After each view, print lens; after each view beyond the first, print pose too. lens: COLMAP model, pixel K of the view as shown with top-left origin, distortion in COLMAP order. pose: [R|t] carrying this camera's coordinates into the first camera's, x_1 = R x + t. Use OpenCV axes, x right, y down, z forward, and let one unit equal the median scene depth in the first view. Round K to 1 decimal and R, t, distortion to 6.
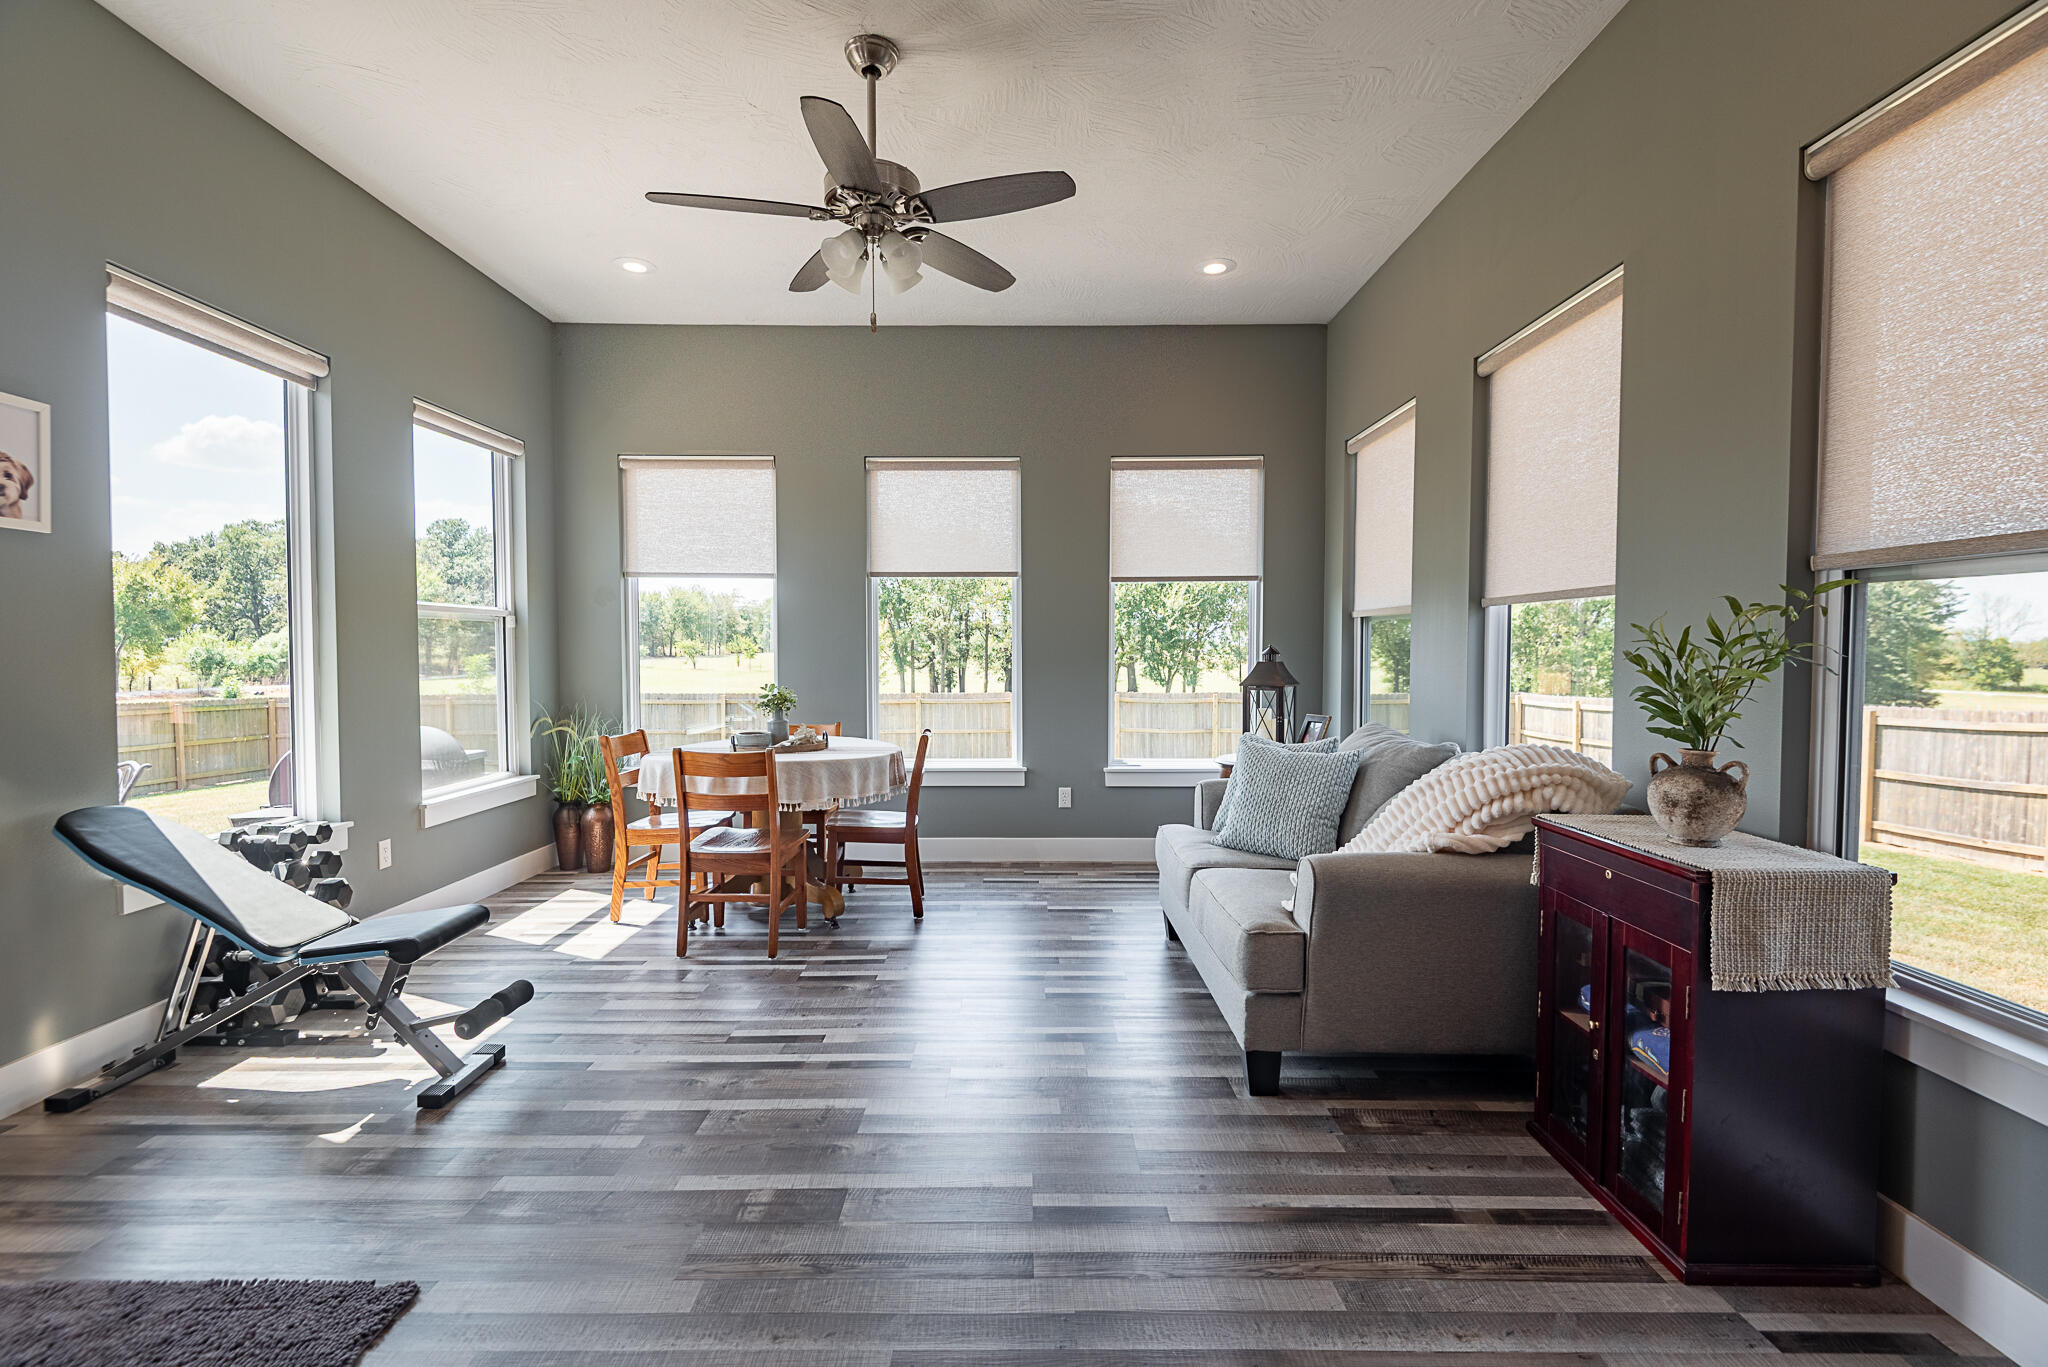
lens RADIAL K [[950.8, 0, 1011.5], [0, 950.8, 681.1], [0, 0, 1]] dist [0.037953, -0.025812]
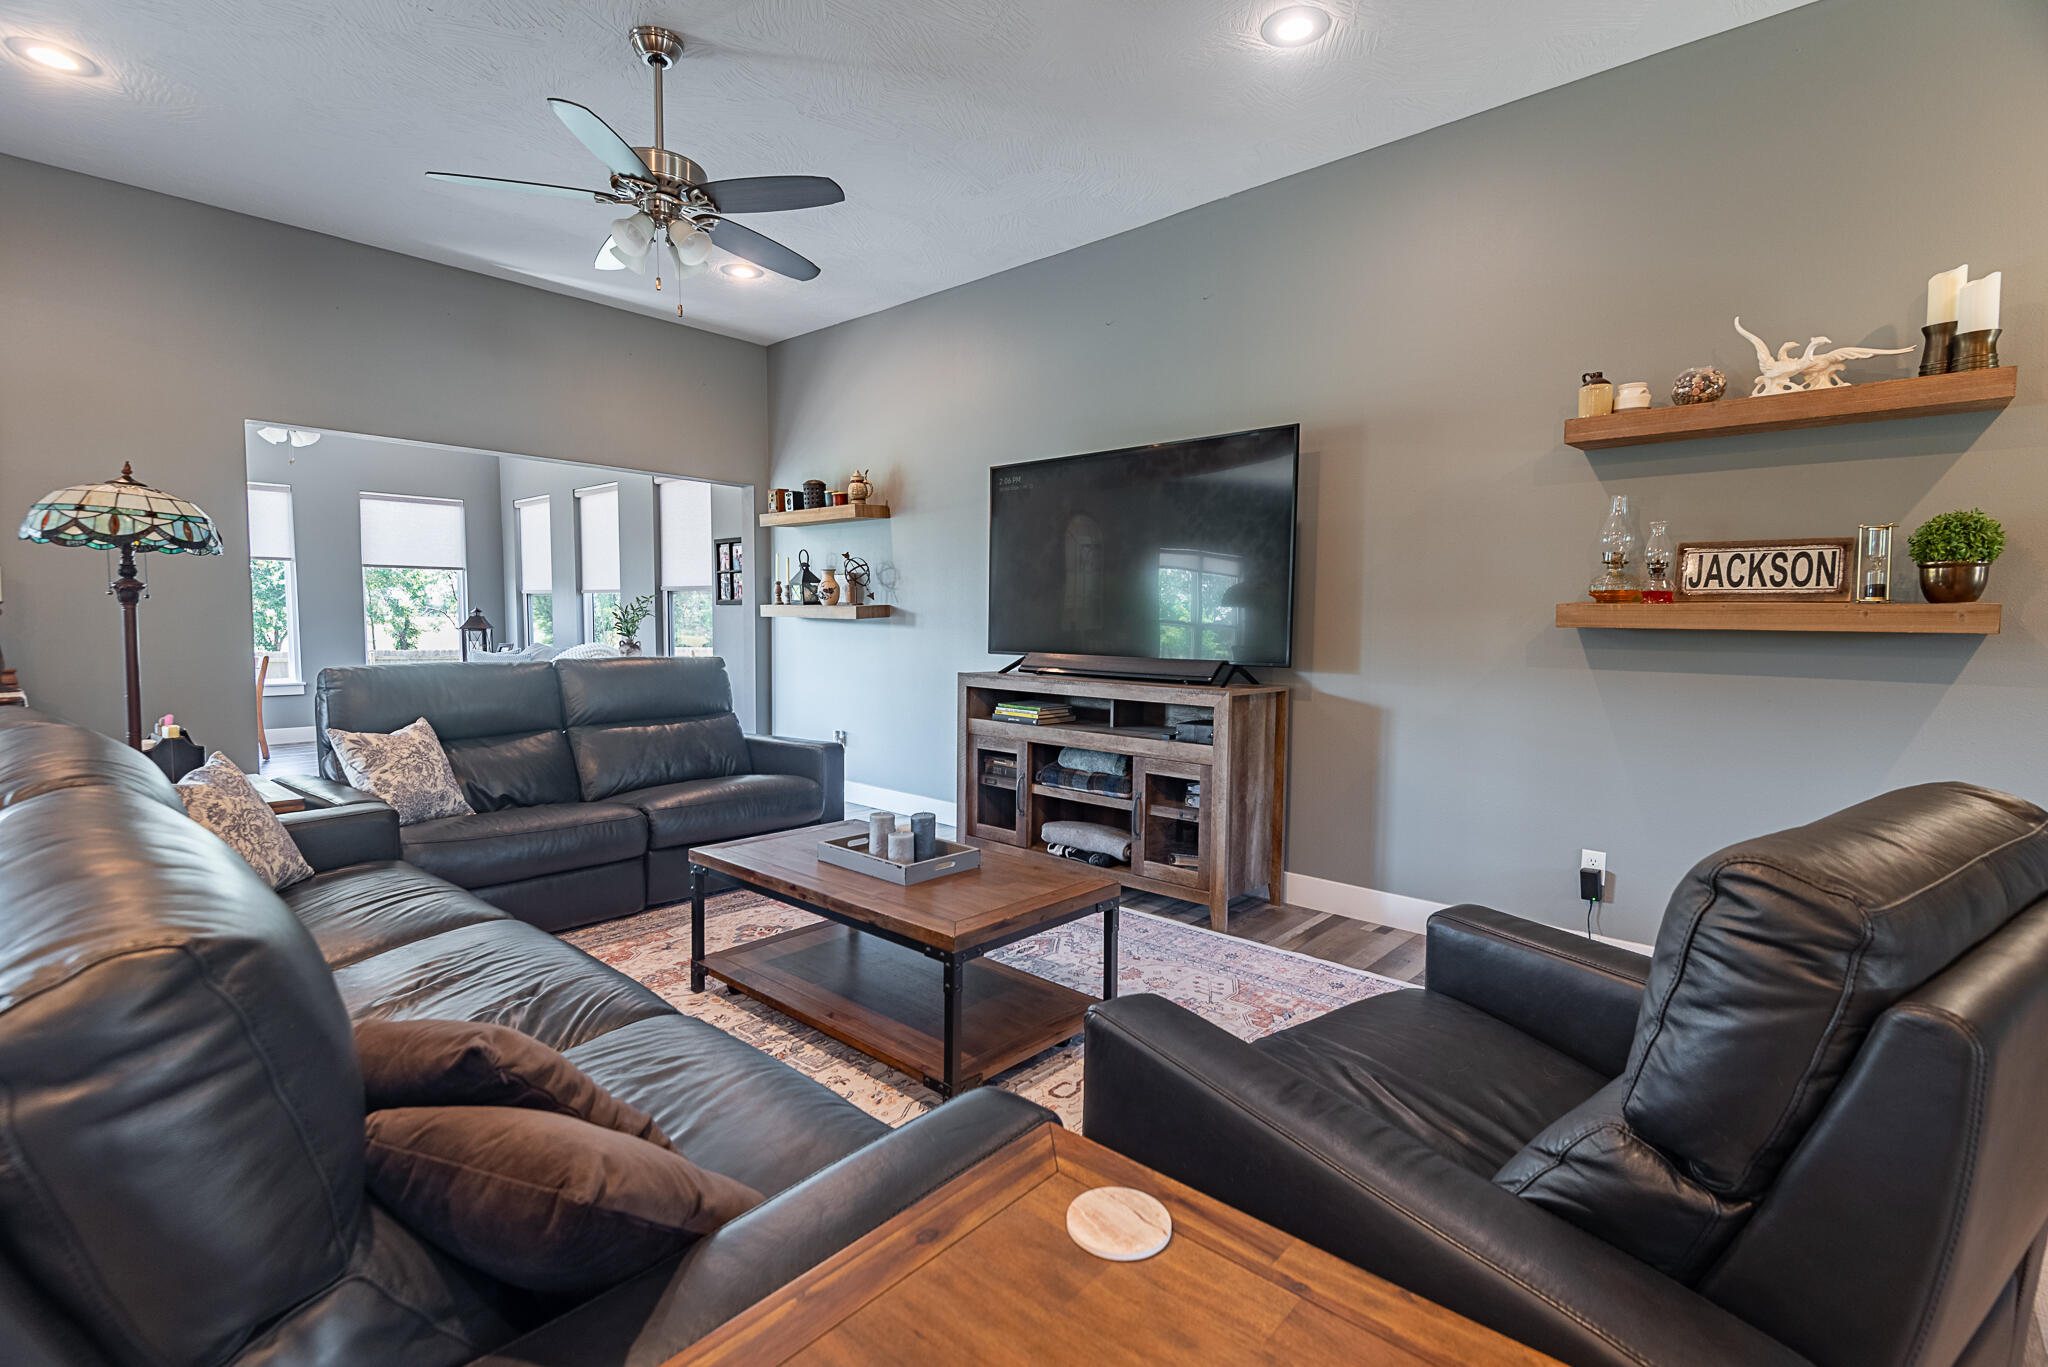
lens RADIAL K [[950.8, 0, 1011.5], [0, 950.8, 681.1], [0, 0, 1]] dist [0.037953, -0.025812]
pose [[0.673118, -0.041507, 0.738369, -0.400177], [0.012098, 0.998908, 0.045124, 0.033399], [-0.739436, -0.021441, 0.672886, -1.000736]]
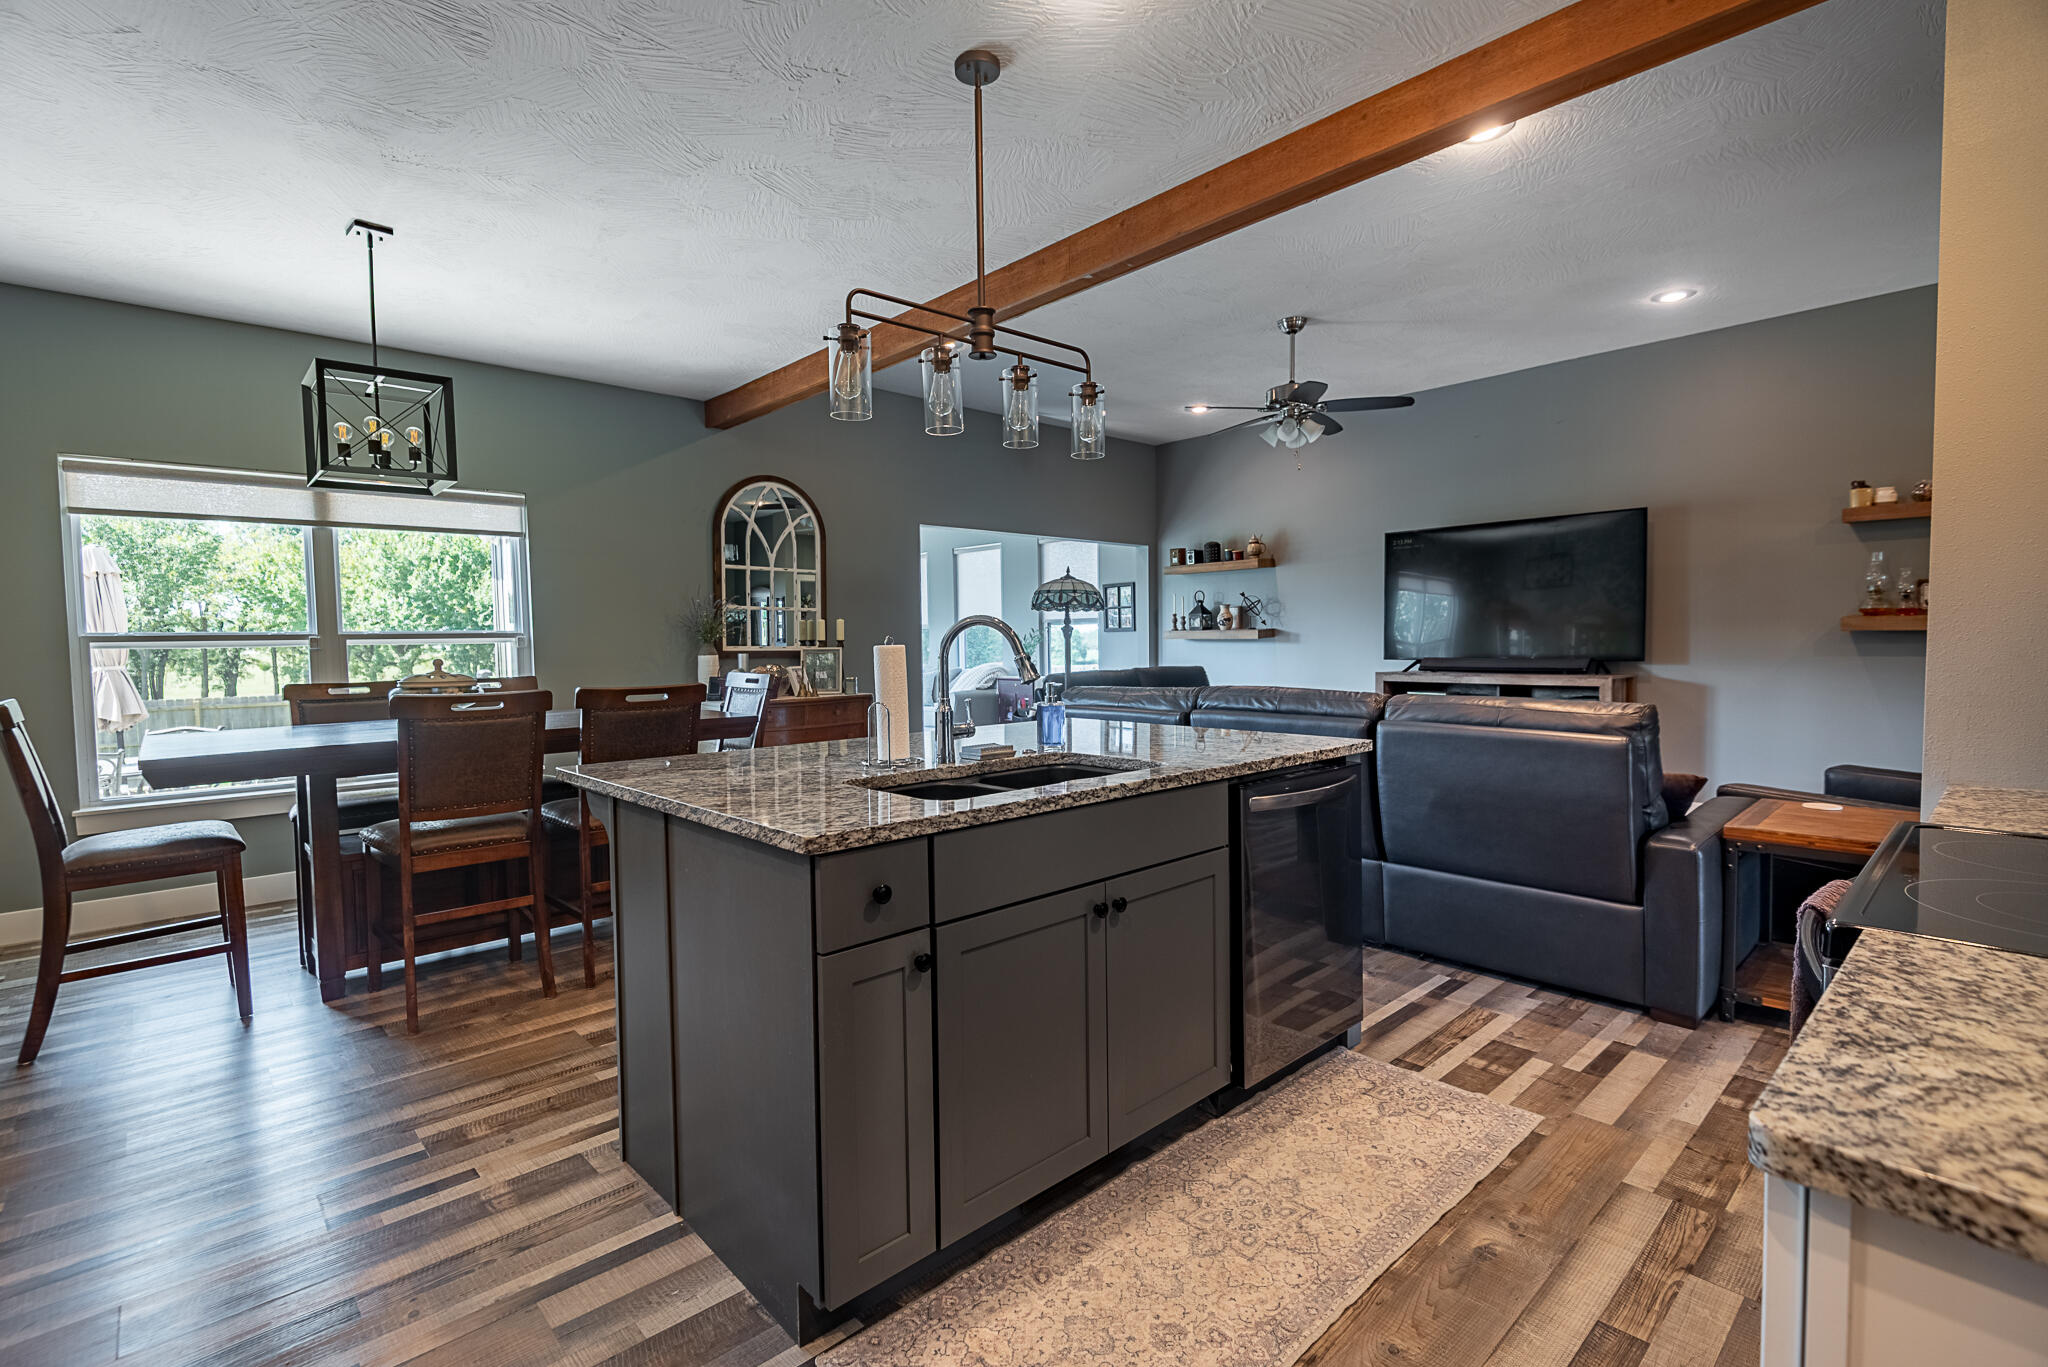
lens RADIAL K [[930.4, 0, 1008.4], [0, 930.4, 687.3], [0, 0, 1]] dist [-0.002568, -0.000611]
pose [[0.744507, -0.043490, 0.666197, -1.014625], [0.034797, 0.999047, 0.026331, 0.033994], [-0.666707, 0.003578, 0.745311, -0.992894]]
